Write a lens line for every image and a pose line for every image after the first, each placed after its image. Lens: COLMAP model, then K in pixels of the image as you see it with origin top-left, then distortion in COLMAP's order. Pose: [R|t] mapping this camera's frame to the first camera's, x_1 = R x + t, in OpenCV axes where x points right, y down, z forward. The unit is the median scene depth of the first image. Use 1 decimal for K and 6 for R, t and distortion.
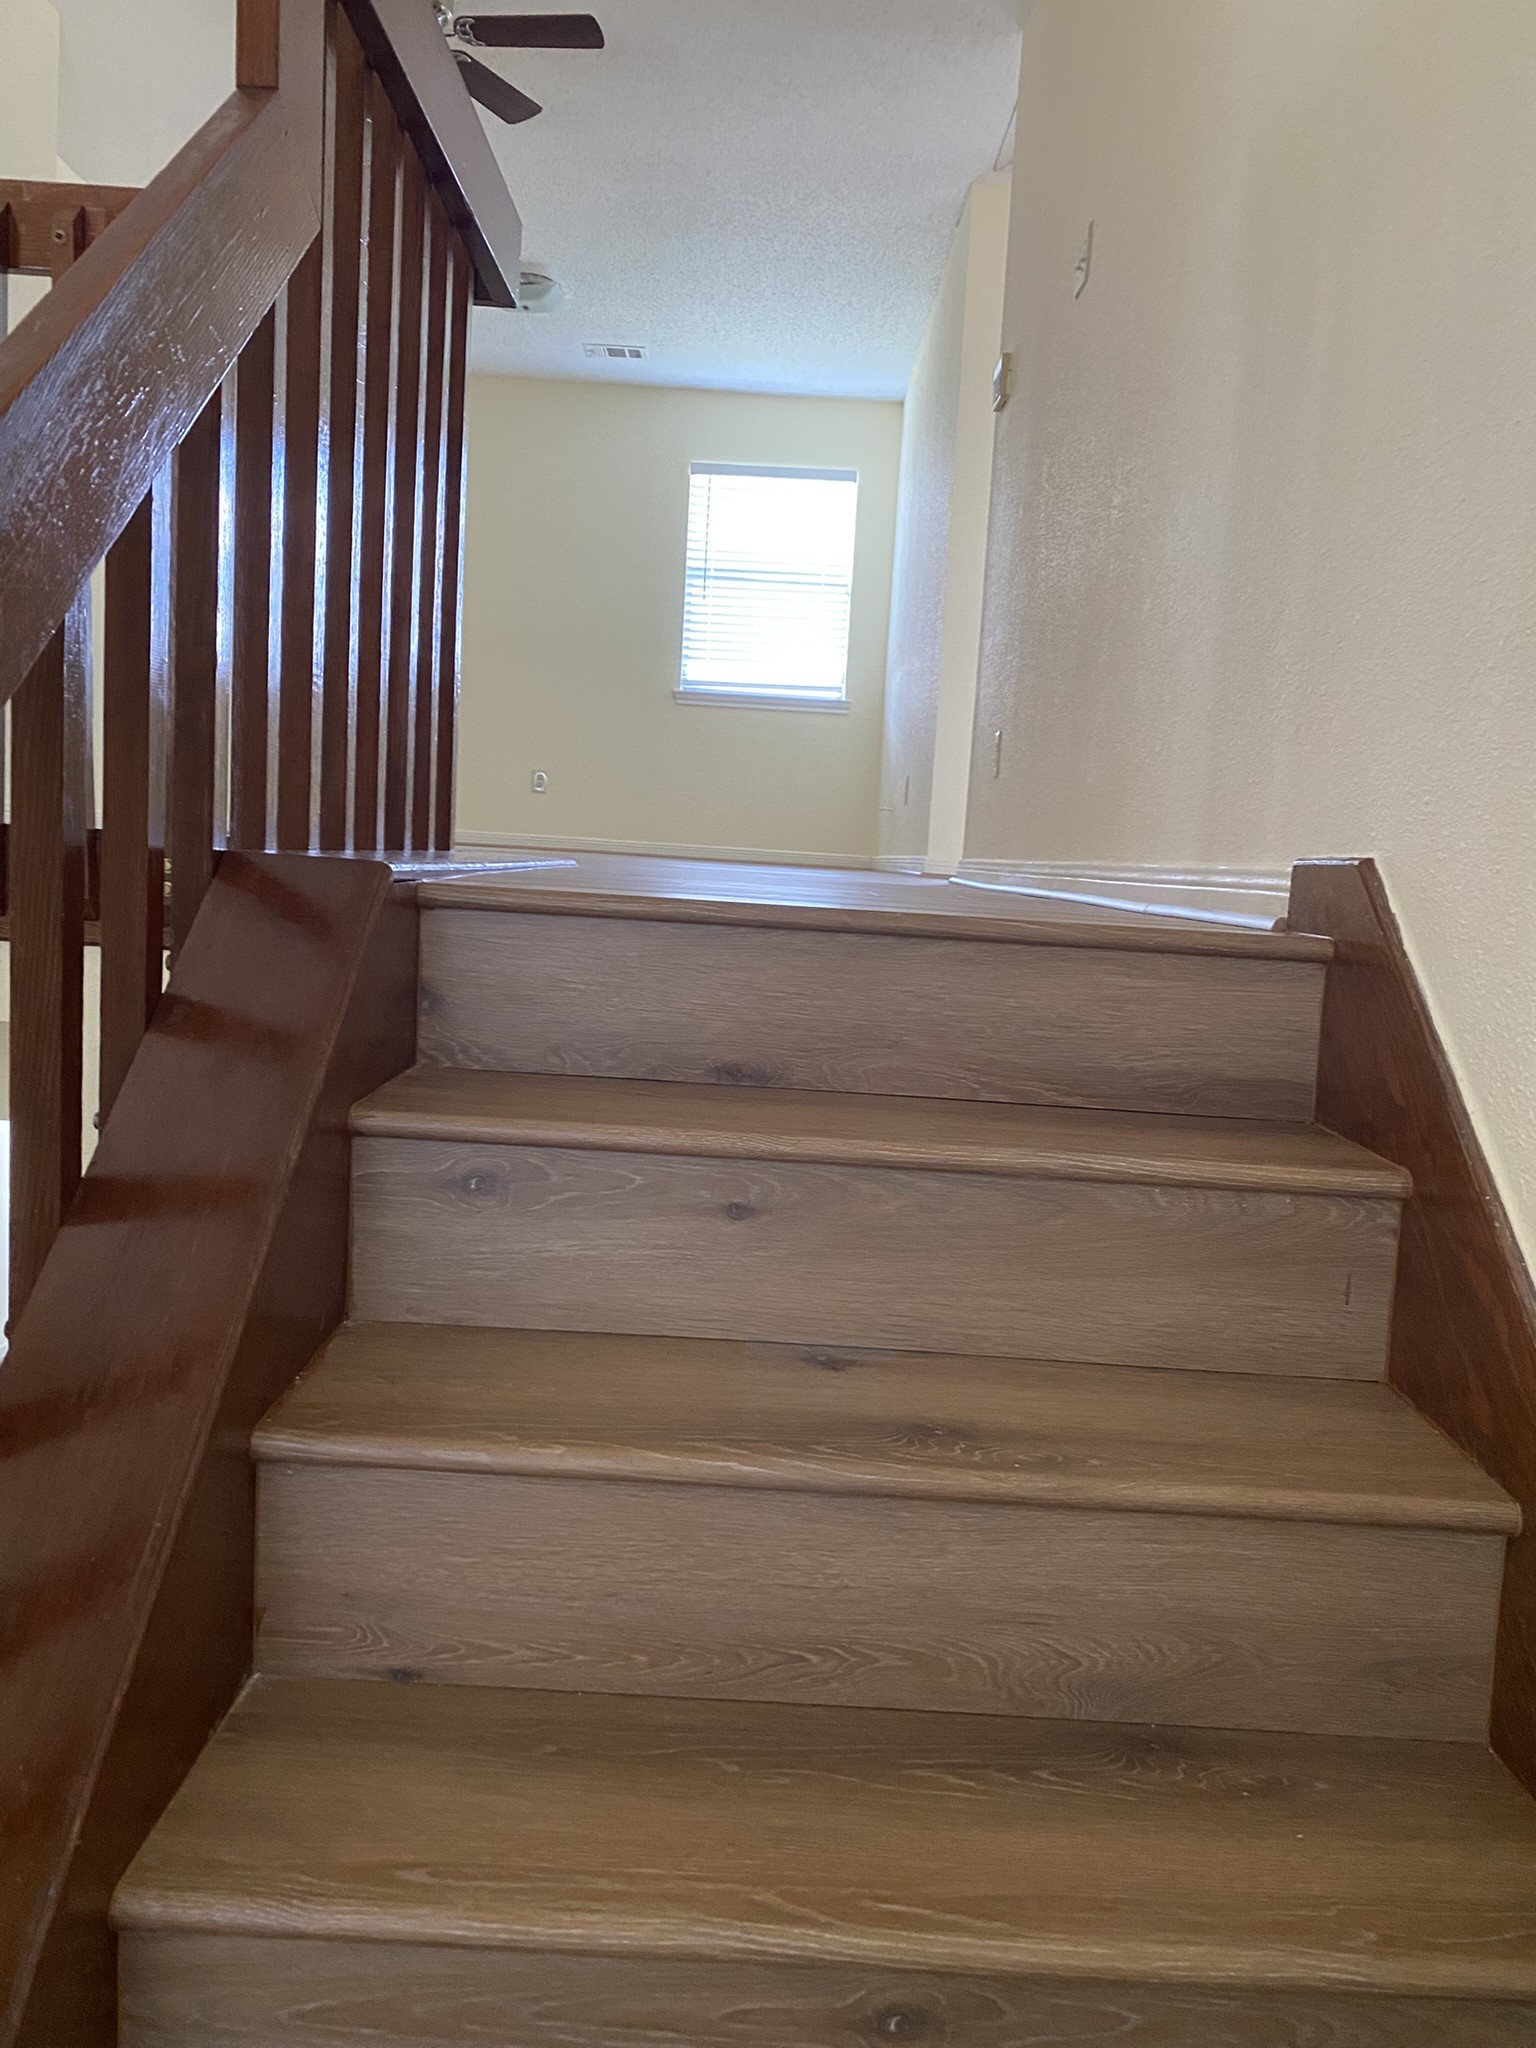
lens RADIAL K [[1561.7, 0, 768.0], [0, 1561.7, 1024.0], [0, 0, 1]] dist [0.103083, -0.087452]
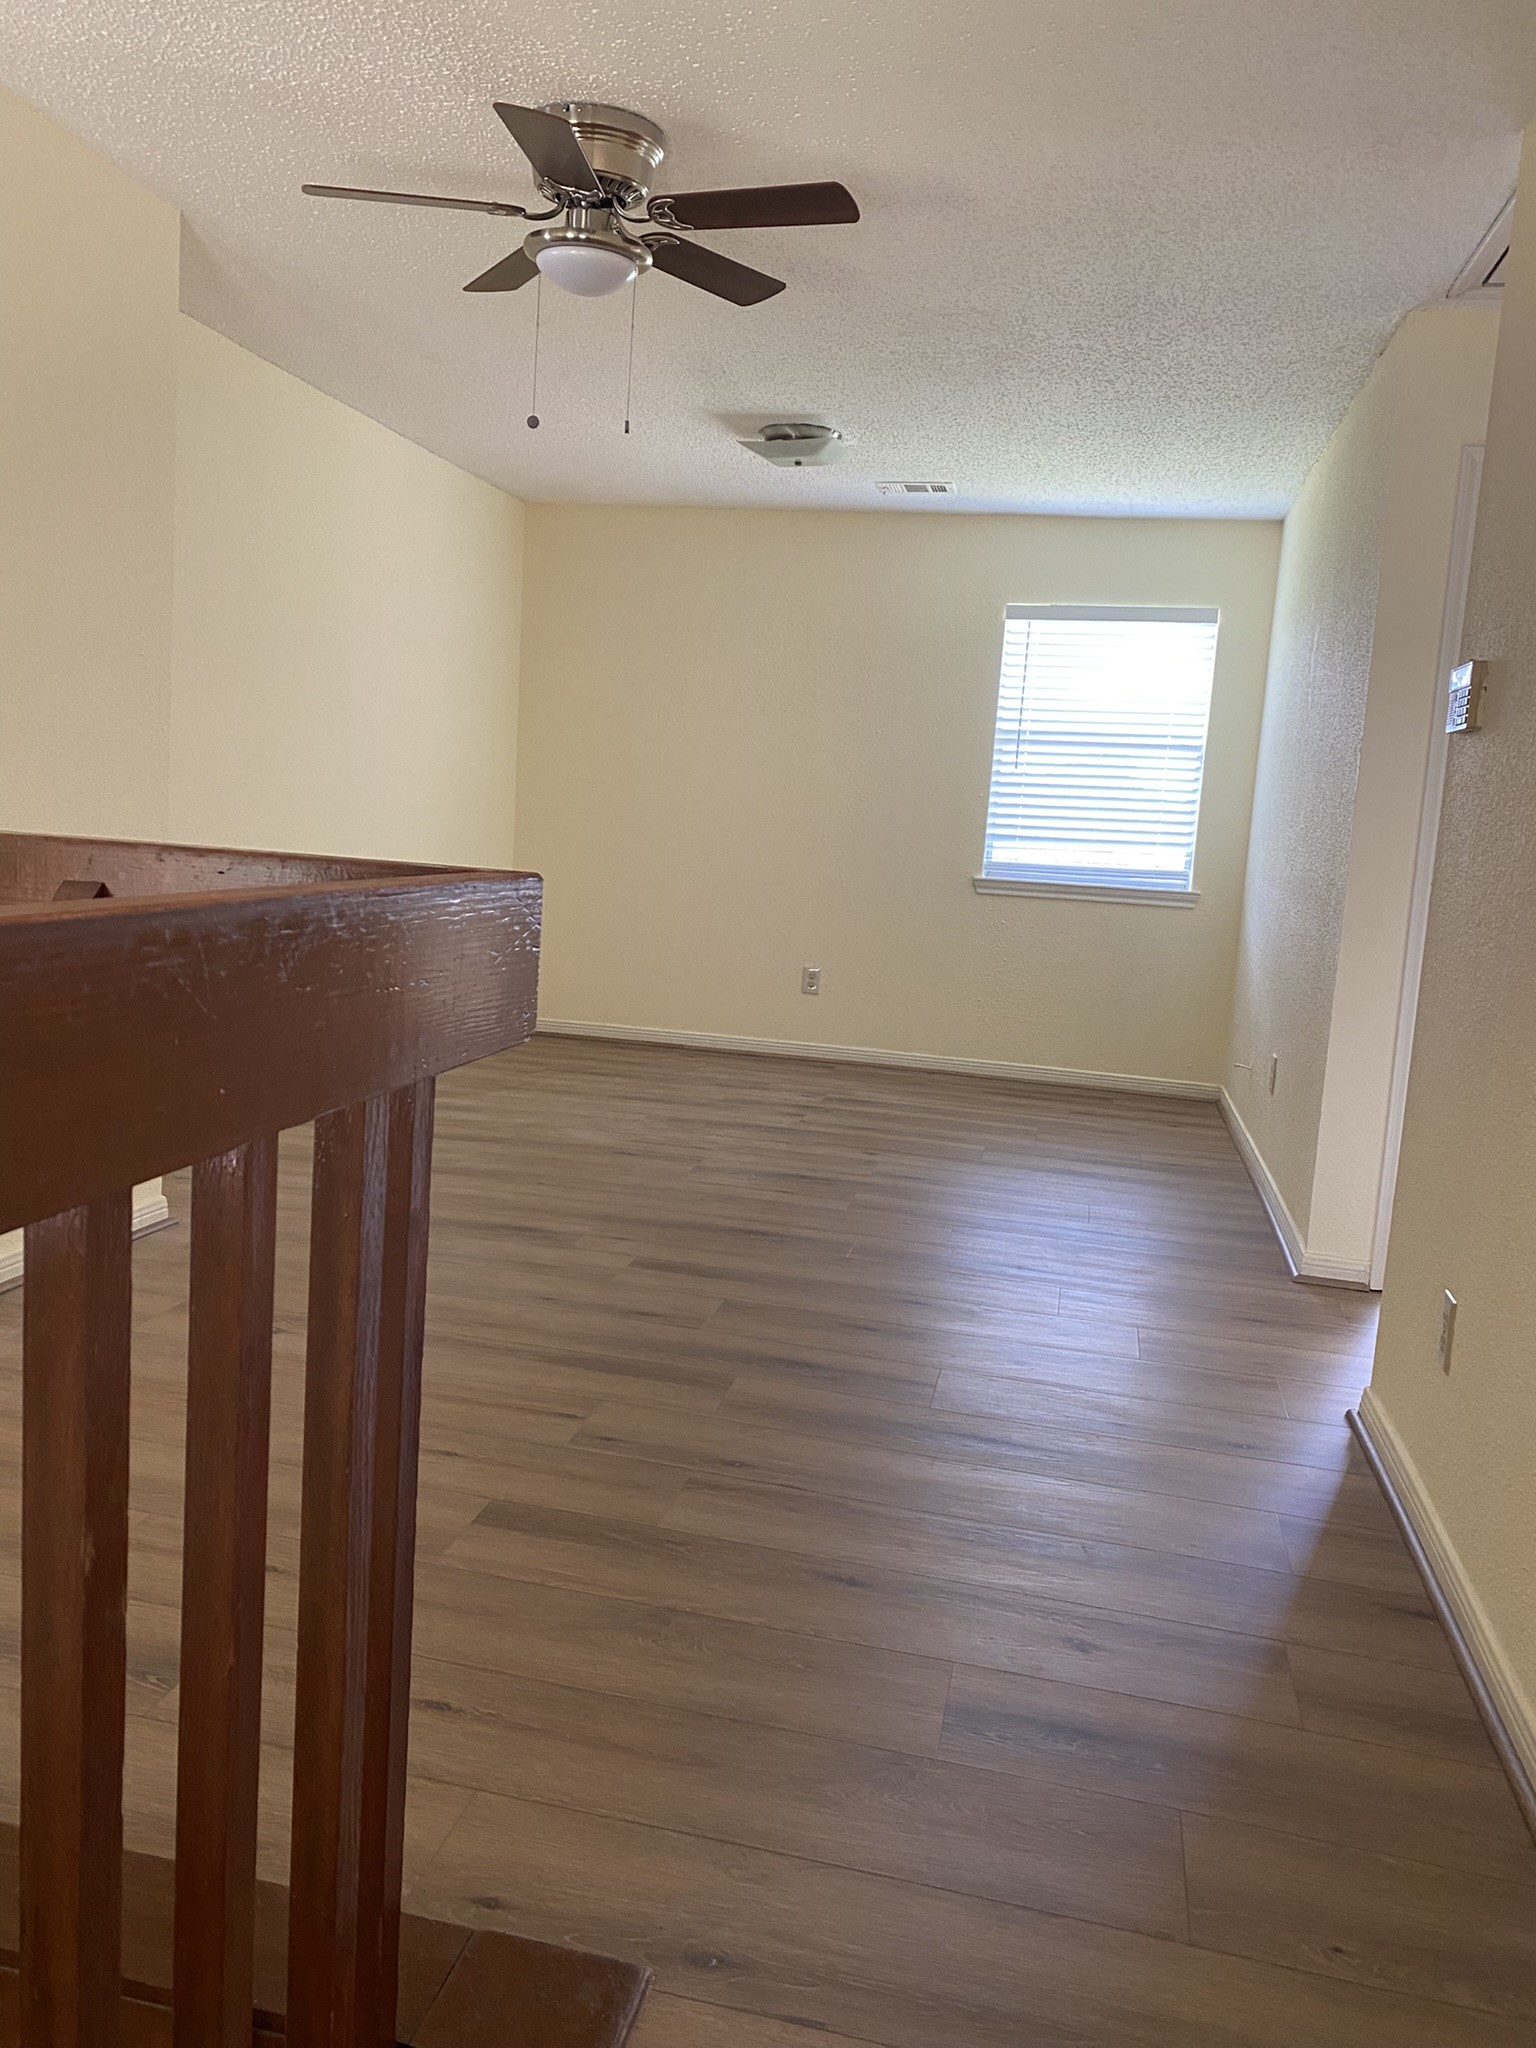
lens RADIAL K [[1561.7, 0, 768.0], [0, 1561.7, 1024.0], [0, 0, 1]] dist [0.103083, -0.087452]
pose [[0.977925, 0.032396, -0.206430, 0.005984], [-0.028988, 0.999389, 0.019517, -0.151082], [0.206936, -0.013102, 0.978267, 0.174680]]
